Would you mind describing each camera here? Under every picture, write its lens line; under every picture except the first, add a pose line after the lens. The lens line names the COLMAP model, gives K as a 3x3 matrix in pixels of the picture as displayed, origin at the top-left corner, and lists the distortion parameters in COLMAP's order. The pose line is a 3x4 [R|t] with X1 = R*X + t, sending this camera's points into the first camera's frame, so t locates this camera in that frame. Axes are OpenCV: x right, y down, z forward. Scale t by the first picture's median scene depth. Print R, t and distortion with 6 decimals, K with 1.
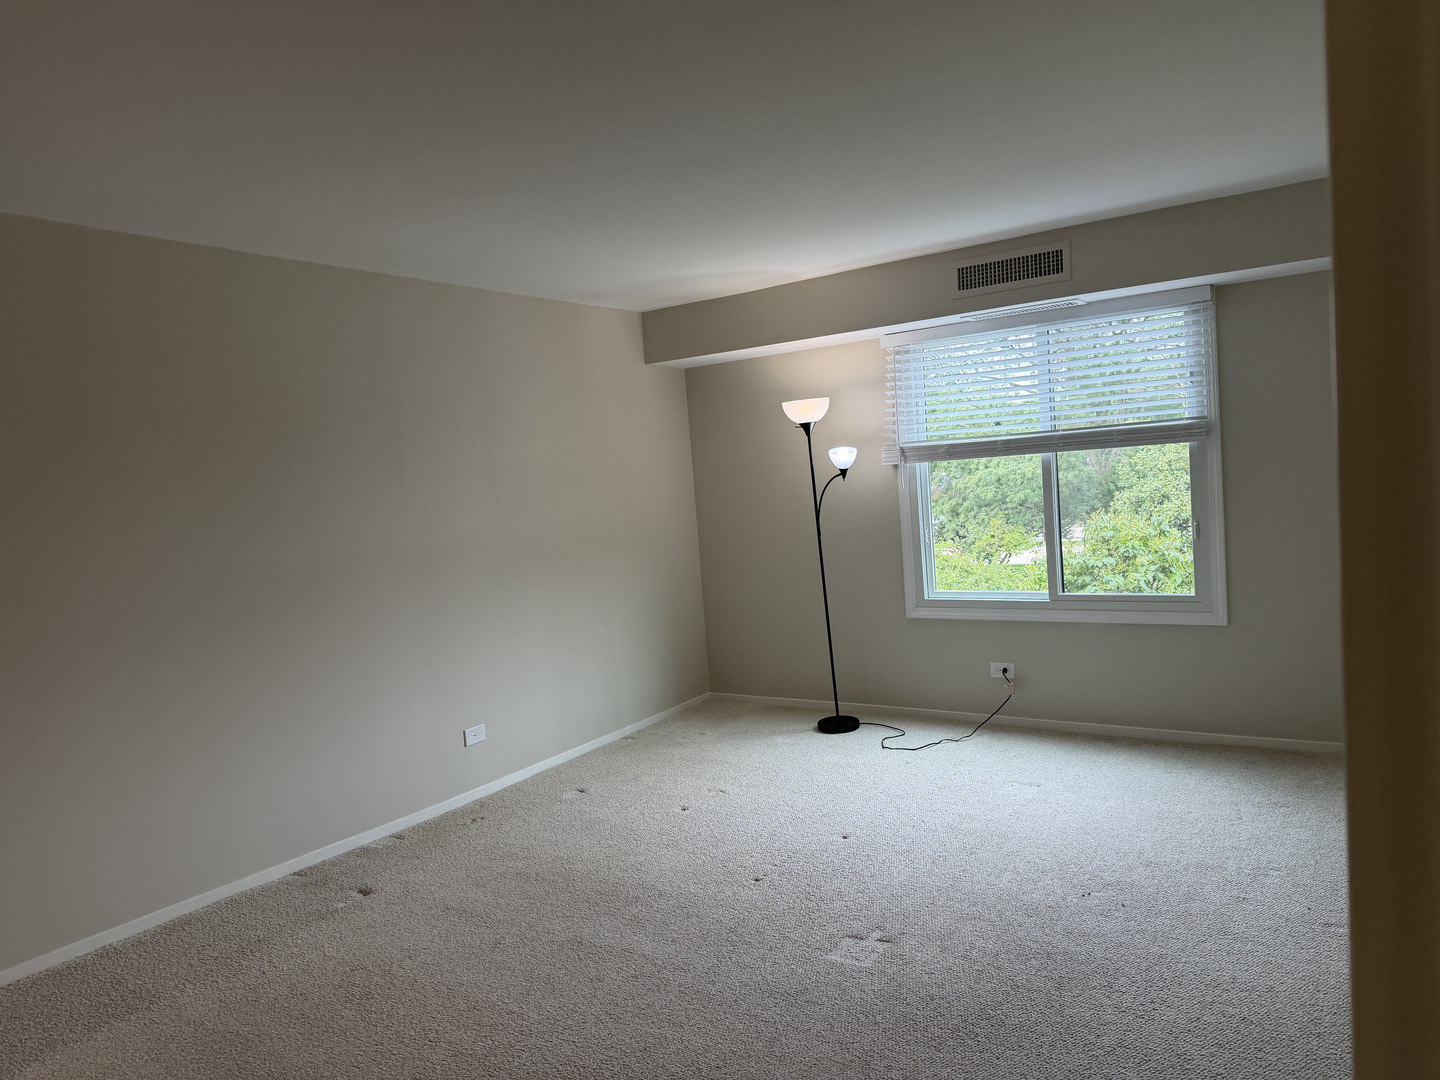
lens RADIAL K [[1001.2, 0, 695.5], [0, 1001.2, 540.4], [0, 0, 1]] dist [0.231753, -0.359895]
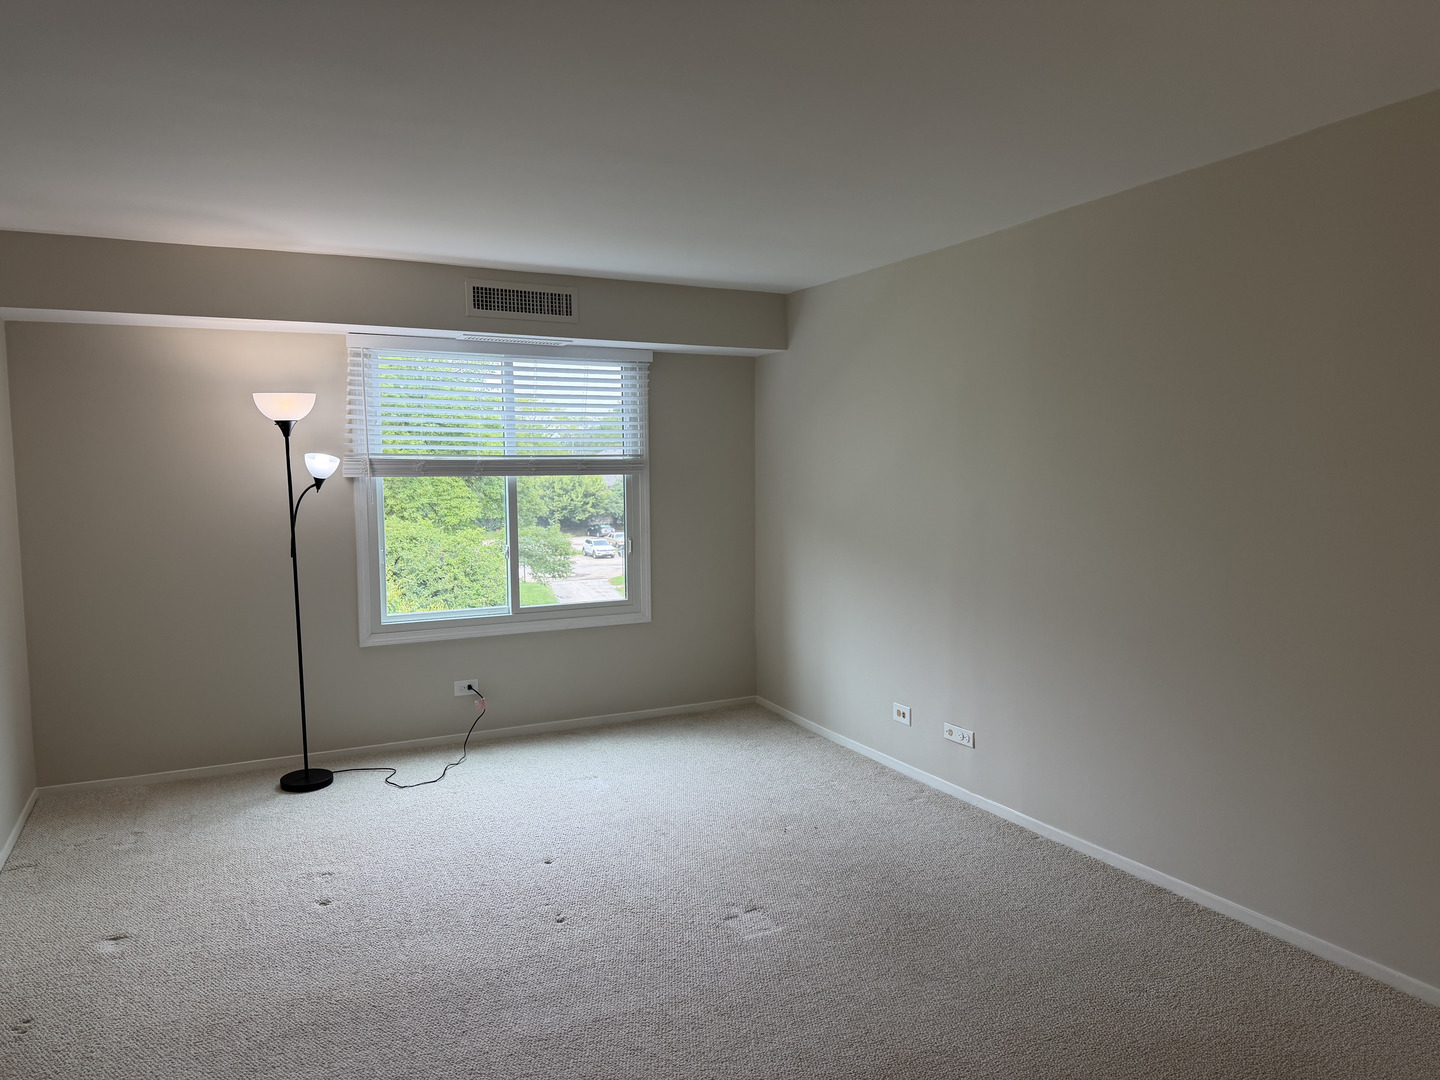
lens RADIAL K [[1023.5, 0, 713.5], [0, 1023.5, 545.8], [0, 0, 1]] dist [0.093890, -0.154020]
pose [[0.488171, -0.001590, 0.872747, -0.466846], [0.029557, 0.999455, -0.014712, 0.009169], [-0.872248, 0.032977, 0.487951, 0.284946]]
